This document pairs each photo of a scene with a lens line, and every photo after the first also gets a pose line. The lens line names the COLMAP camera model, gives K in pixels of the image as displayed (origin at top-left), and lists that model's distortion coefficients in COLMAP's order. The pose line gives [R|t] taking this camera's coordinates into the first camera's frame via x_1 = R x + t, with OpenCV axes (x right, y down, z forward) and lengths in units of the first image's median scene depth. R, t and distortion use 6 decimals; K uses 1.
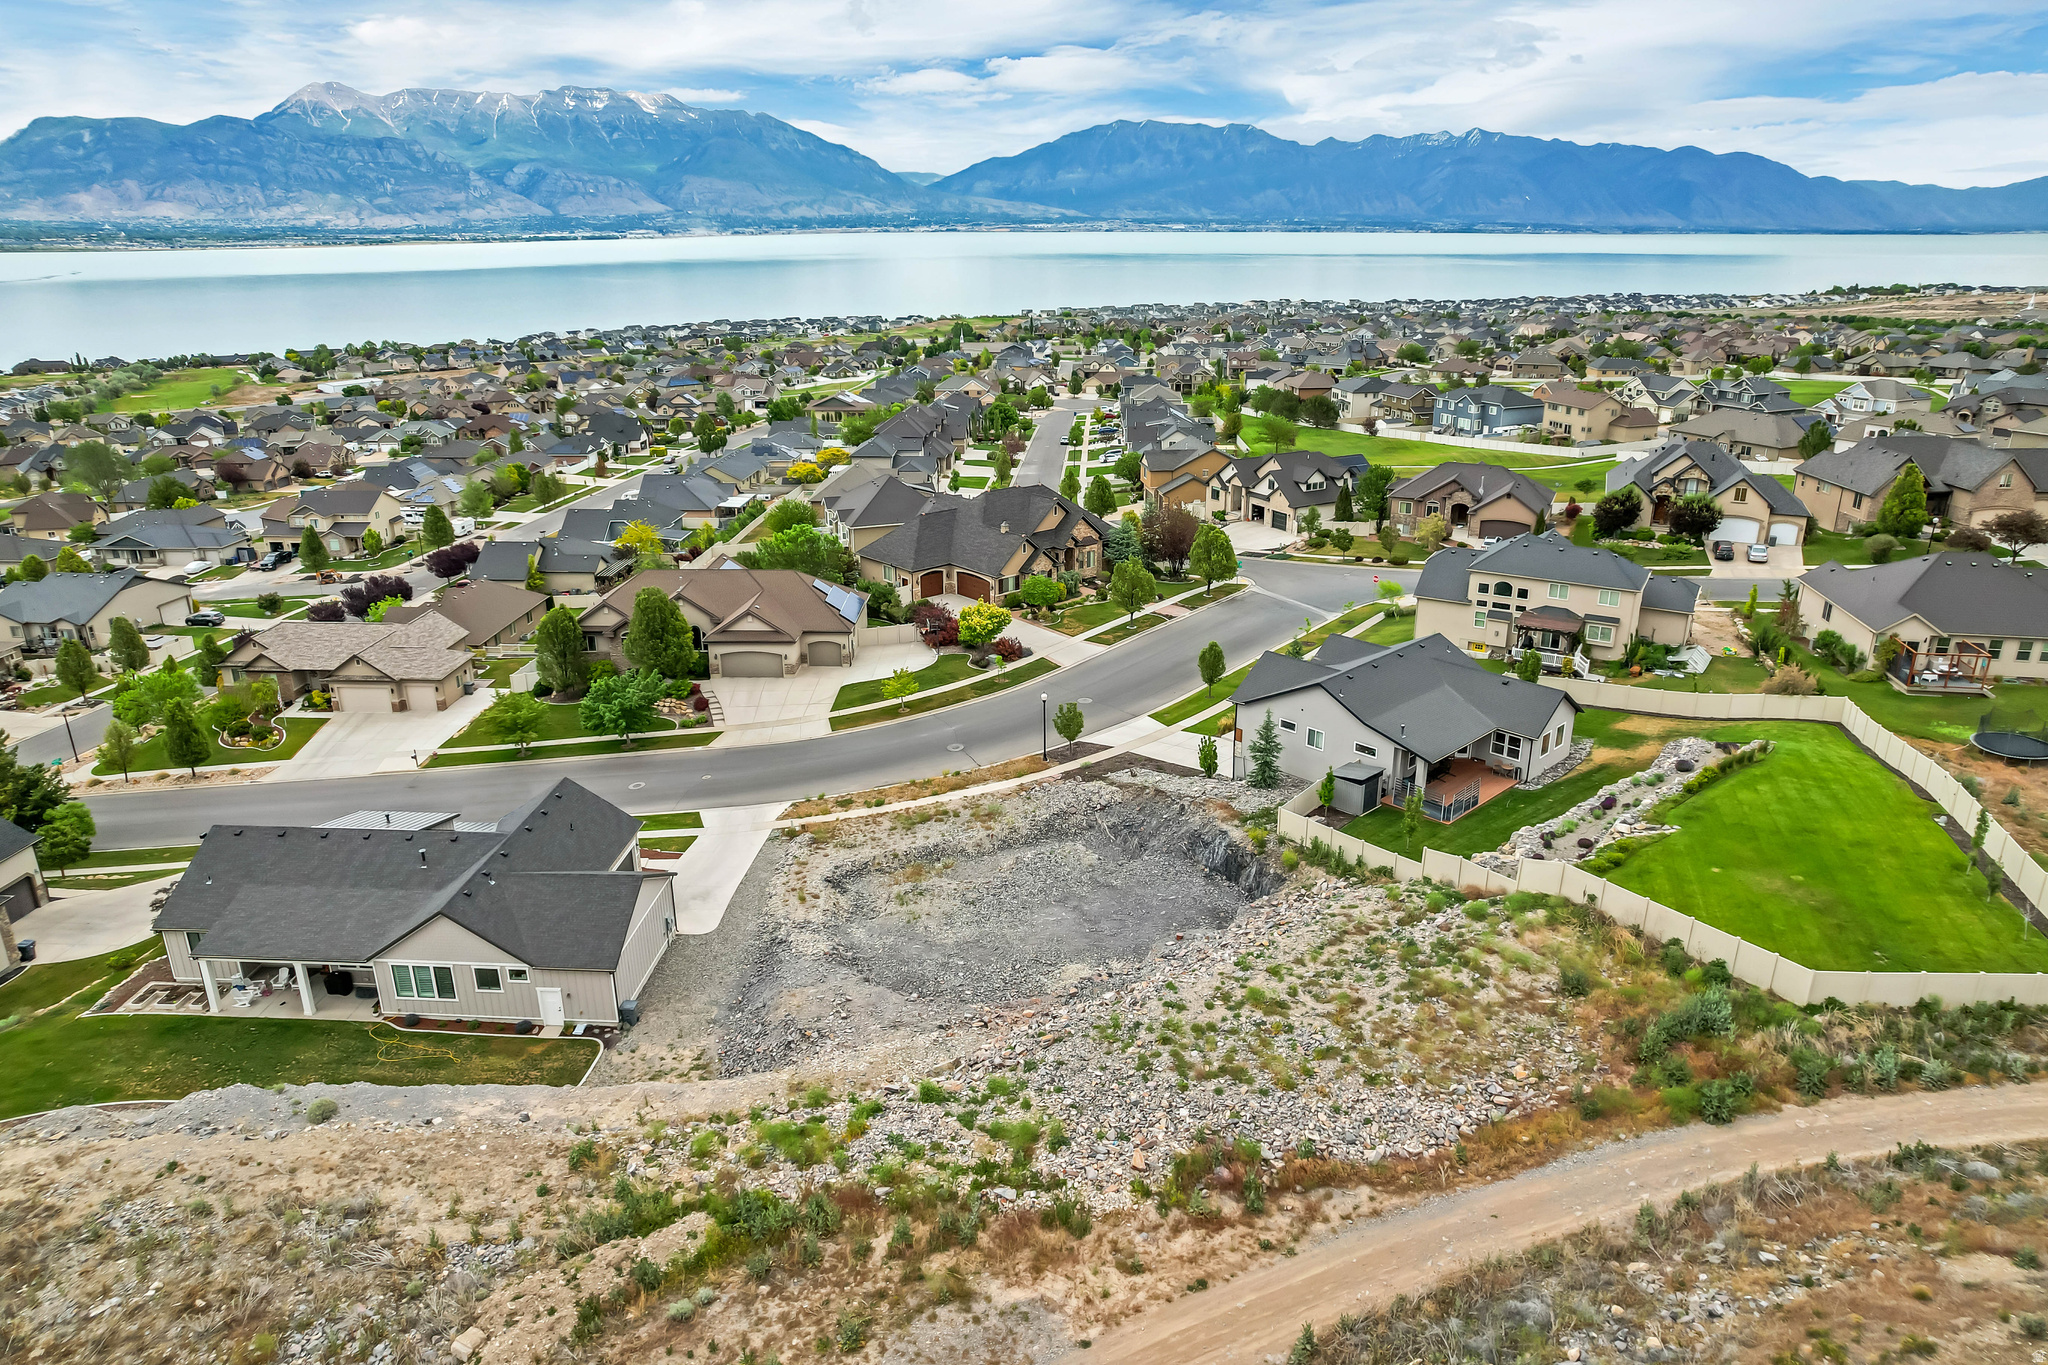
lens RADIAL K [[1312.7, 0, 1032.8], [0, 1312.7, 687.7], [0, 0, 1]] dist [-0.073785, 0.068202]
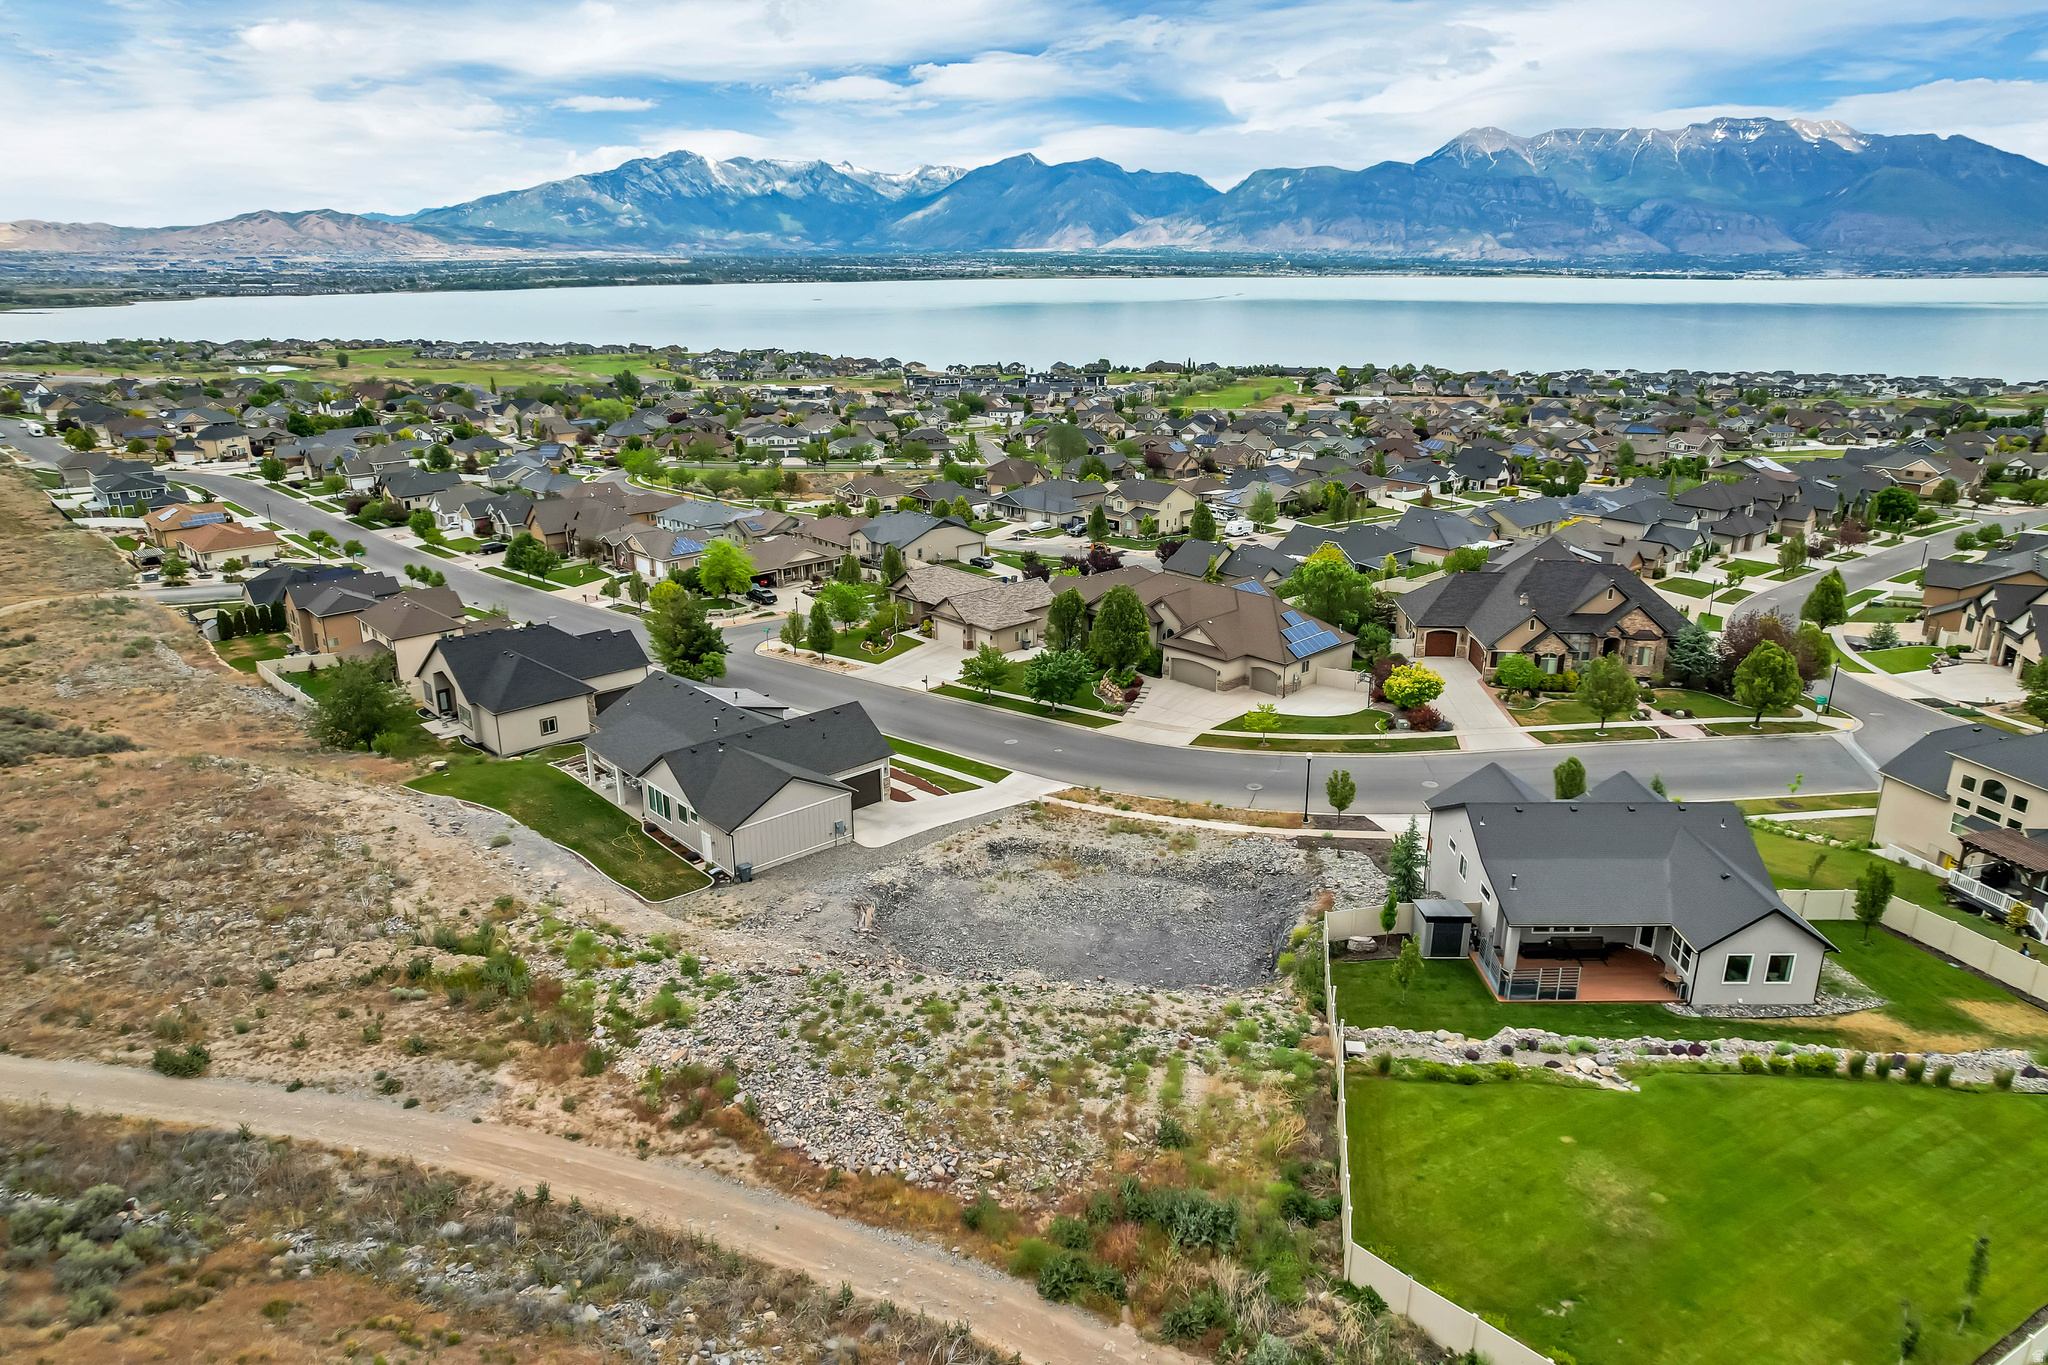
lens RADIAL K [[1312.7, 0, 1032.5], [0, 1312.7, 684.5], [0, 0, 1]] dist [-0.073785, 0.068202]
pose [[0.712607, 0.222293, -0.665415, 0.544707], [-0.240206, 0.968456, 0.066286, -0.064716], [0.659160, 0.112601, 0.743525, 0.154929]]
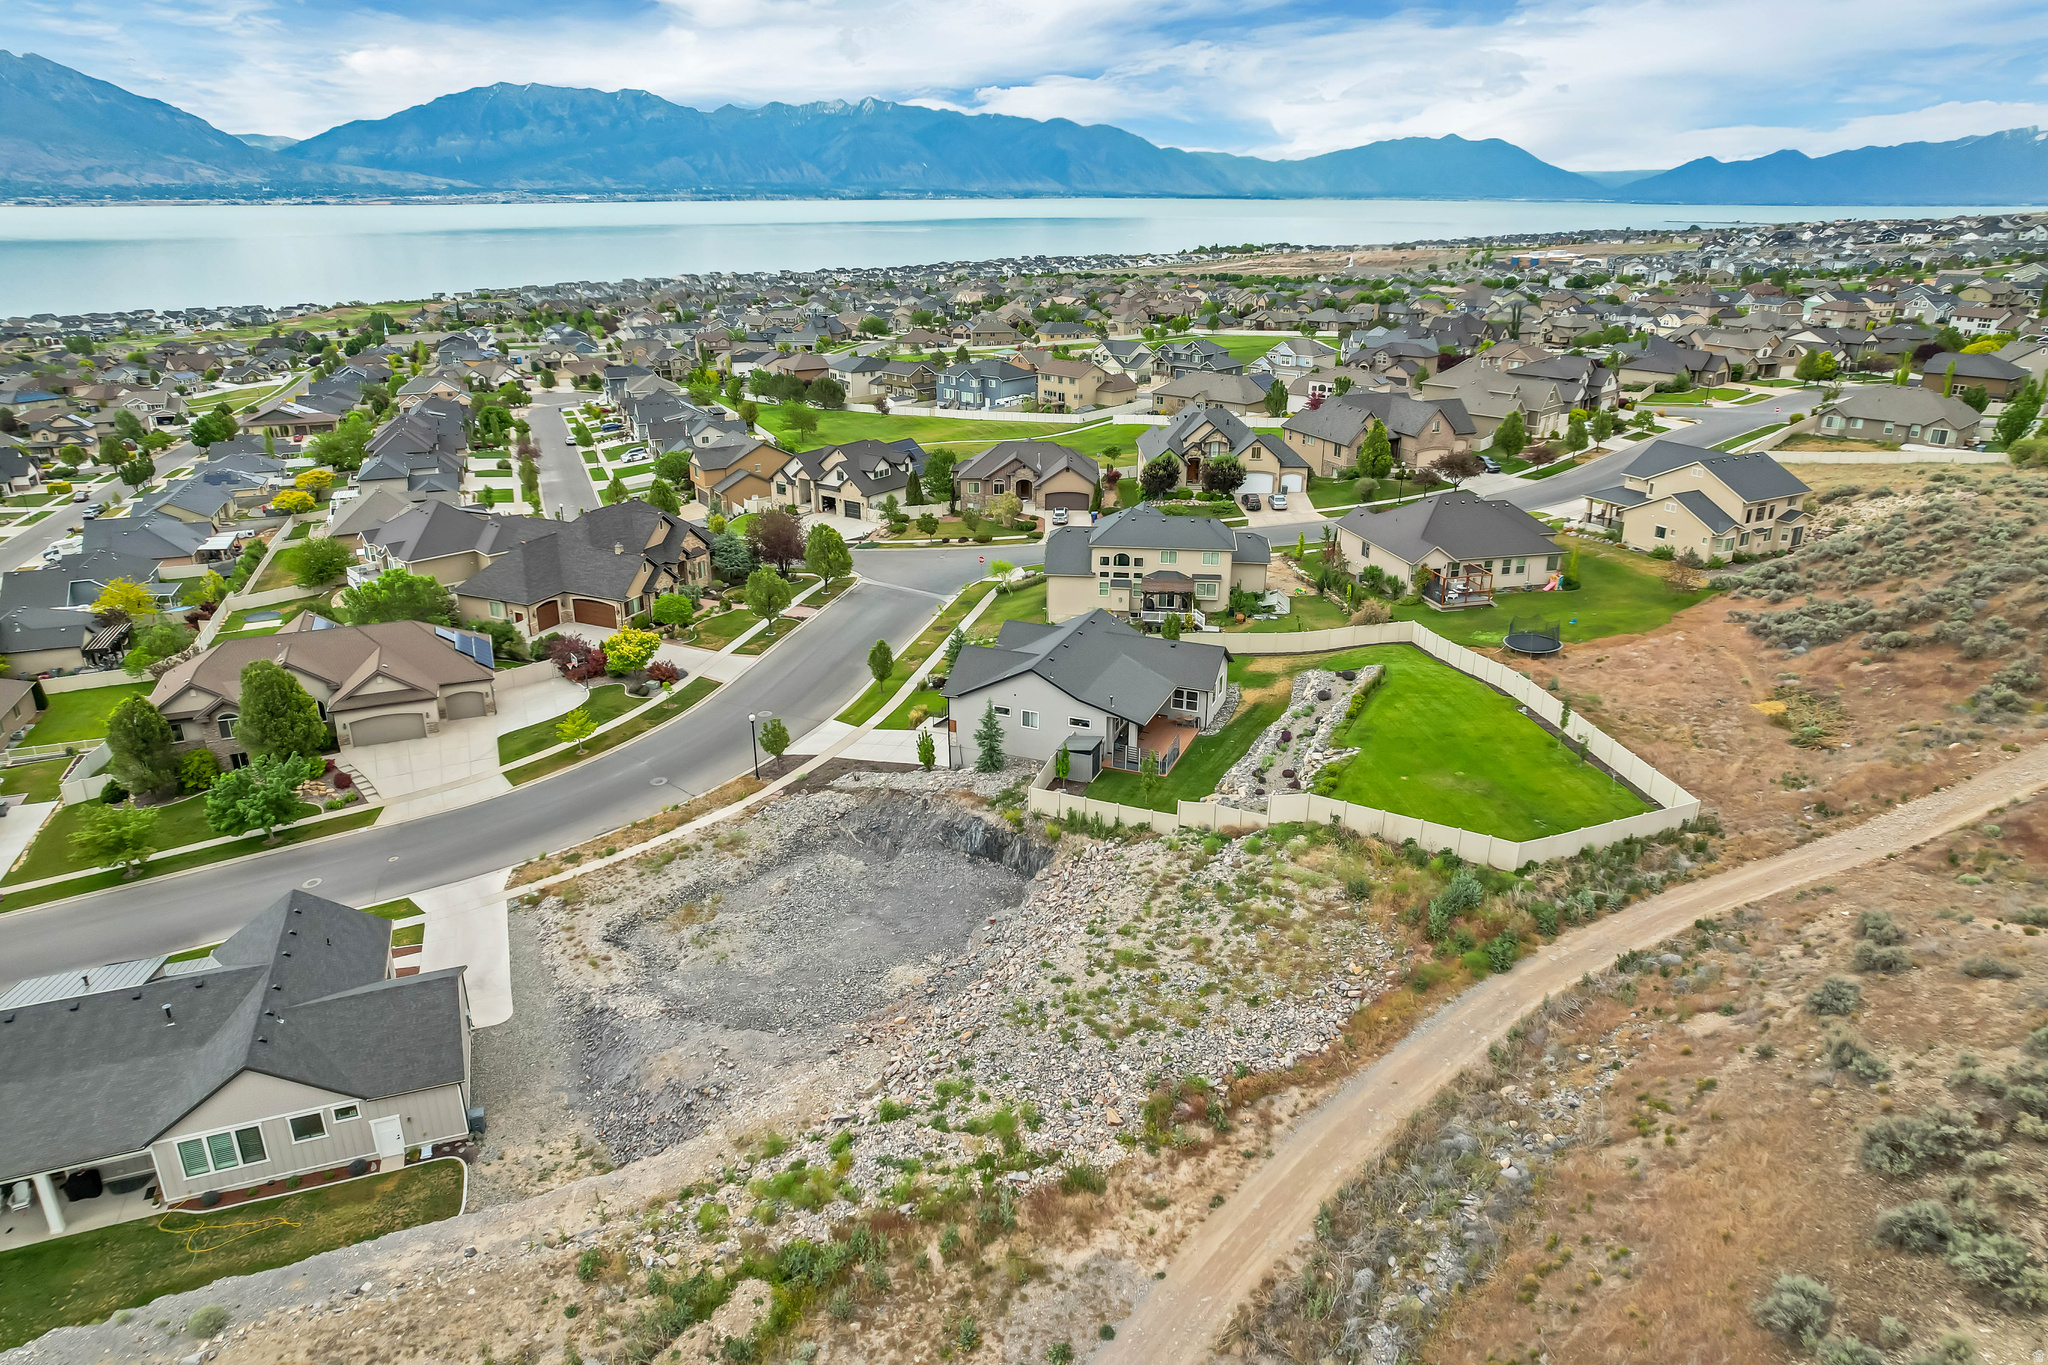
lens RADIAL K [[1312.7, 0, 1033.3], [0, 1312.7, 684.4], [0, 0, 1]] dist [-0.073785, 0.068202]
pose [[0.912162, -0.141872, 0.384490, -0.195930], [0.134241, 0.989844, 0.046769, -0.040283], [-0.387220, 0.008953, 0.921944, -0.016860]]
